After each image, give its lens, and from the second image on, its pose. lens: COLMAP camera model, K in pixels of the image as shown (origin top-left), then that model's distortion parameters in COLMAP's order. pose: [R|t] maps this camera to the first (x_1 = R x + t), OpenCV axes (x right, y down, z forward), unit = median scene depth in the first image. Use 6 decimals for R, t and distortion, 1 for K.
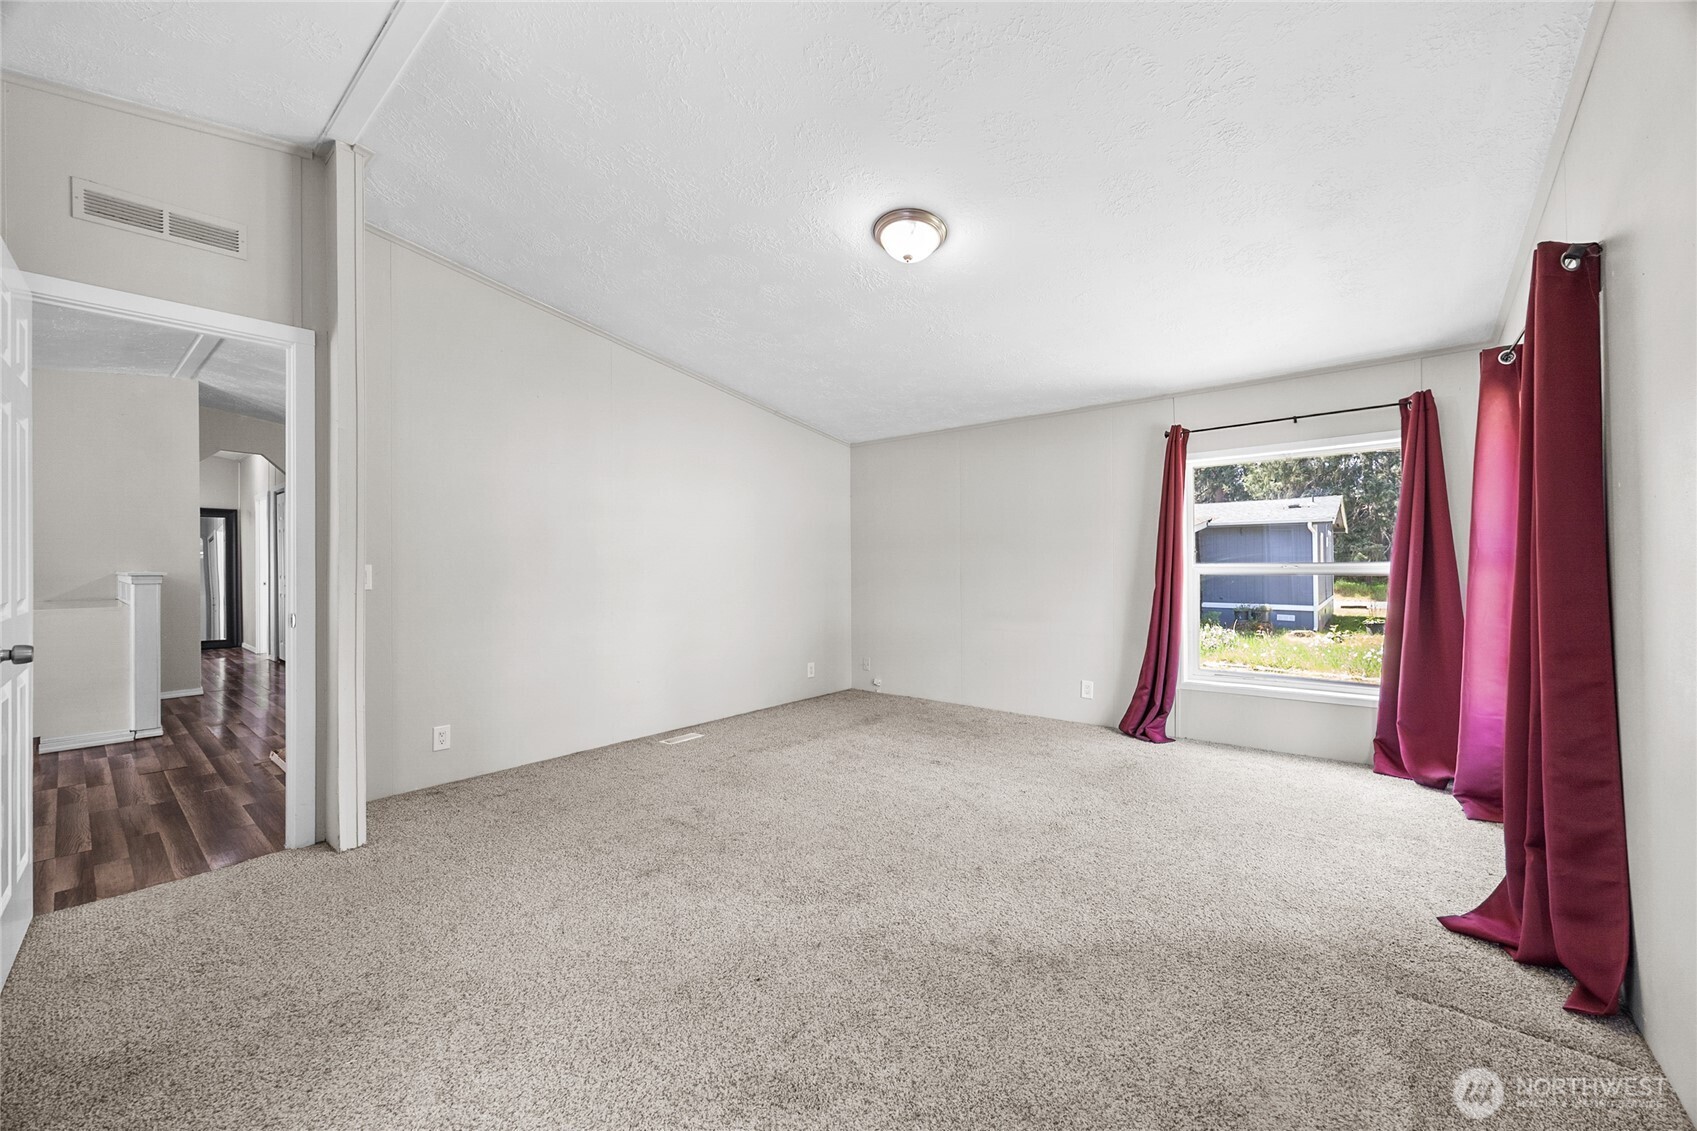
lens RADIAL K [[651.2, 0, 846.0], [0, 651.2, 565.2], [0, 0, 1]] dist [-0.001719, 0.000090]
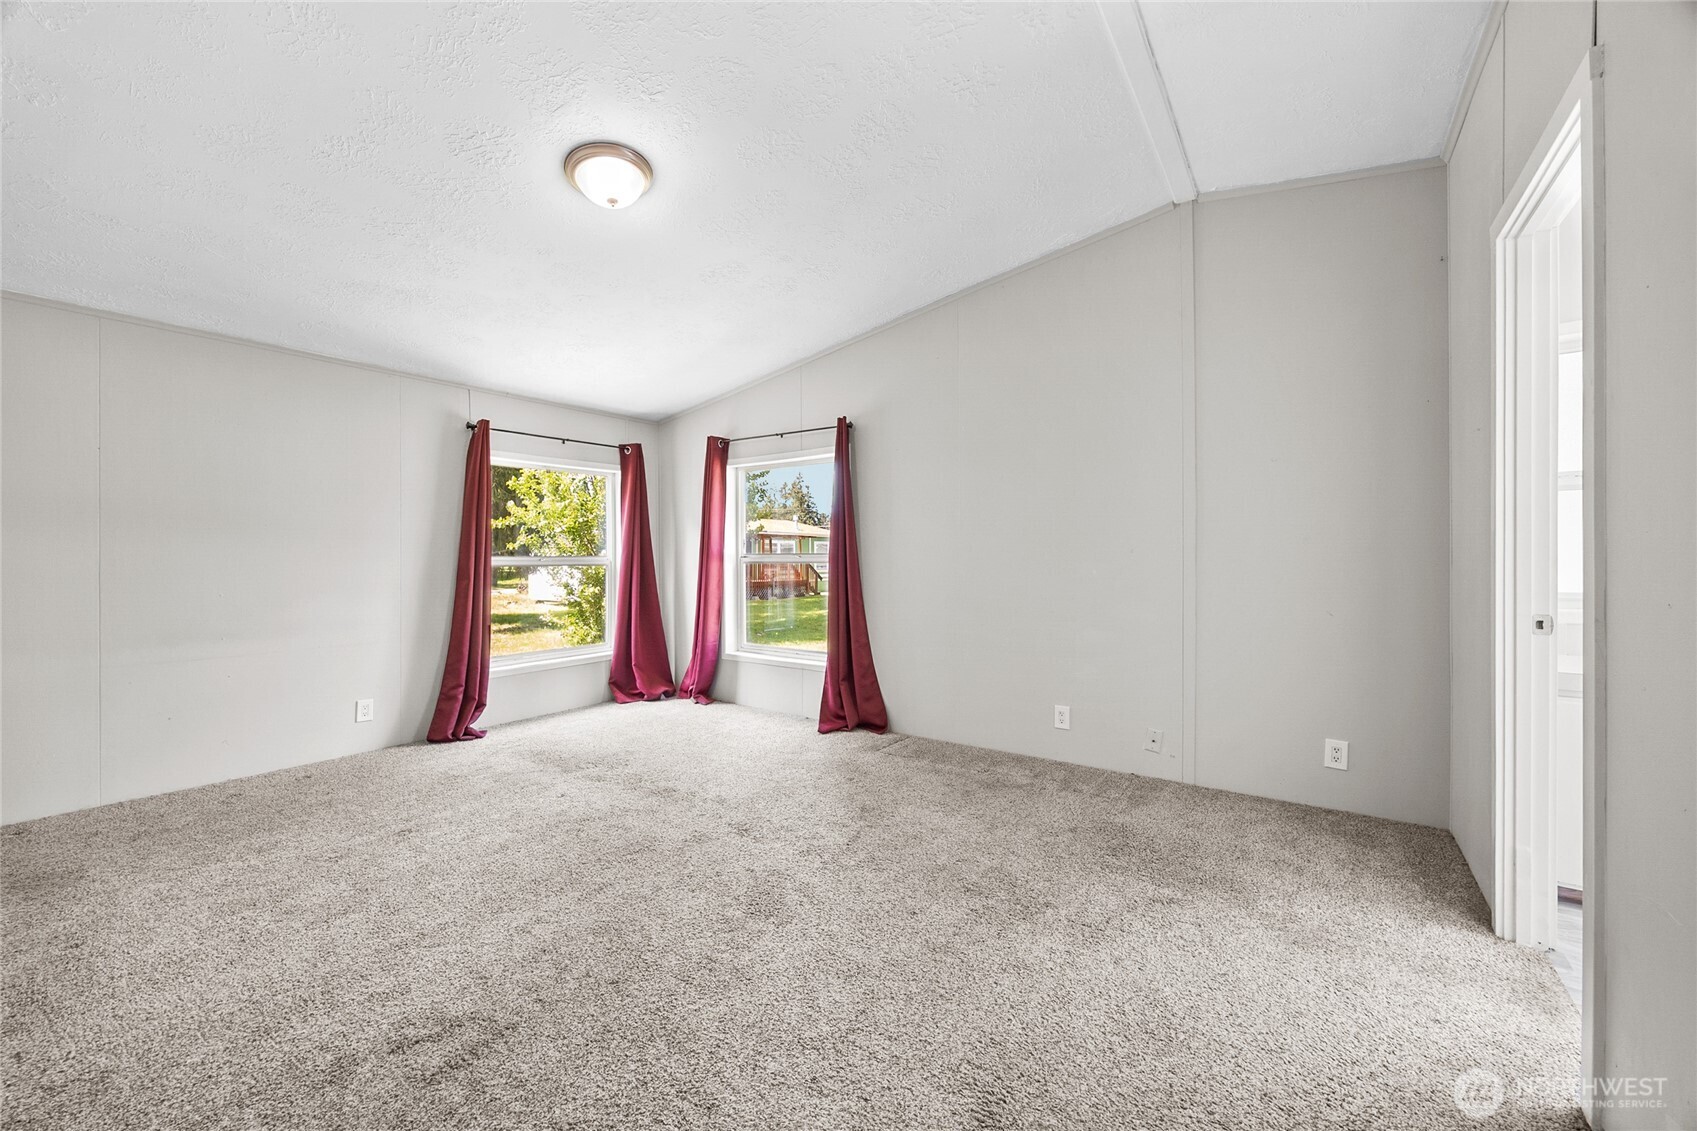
lens RADIAL K [[651.2, 0, 848.7], [0, 651.2, 561.0], [0, 0, 1]] dist [-0.001719, 0.000090]
pose [[-0.068625, -0.000043, 0.997643, -0.616297], [0.002327, 0.999997, 0.000204, 0.006940], [-0.997640, 0.002335, -0.068625, 0.574313]]
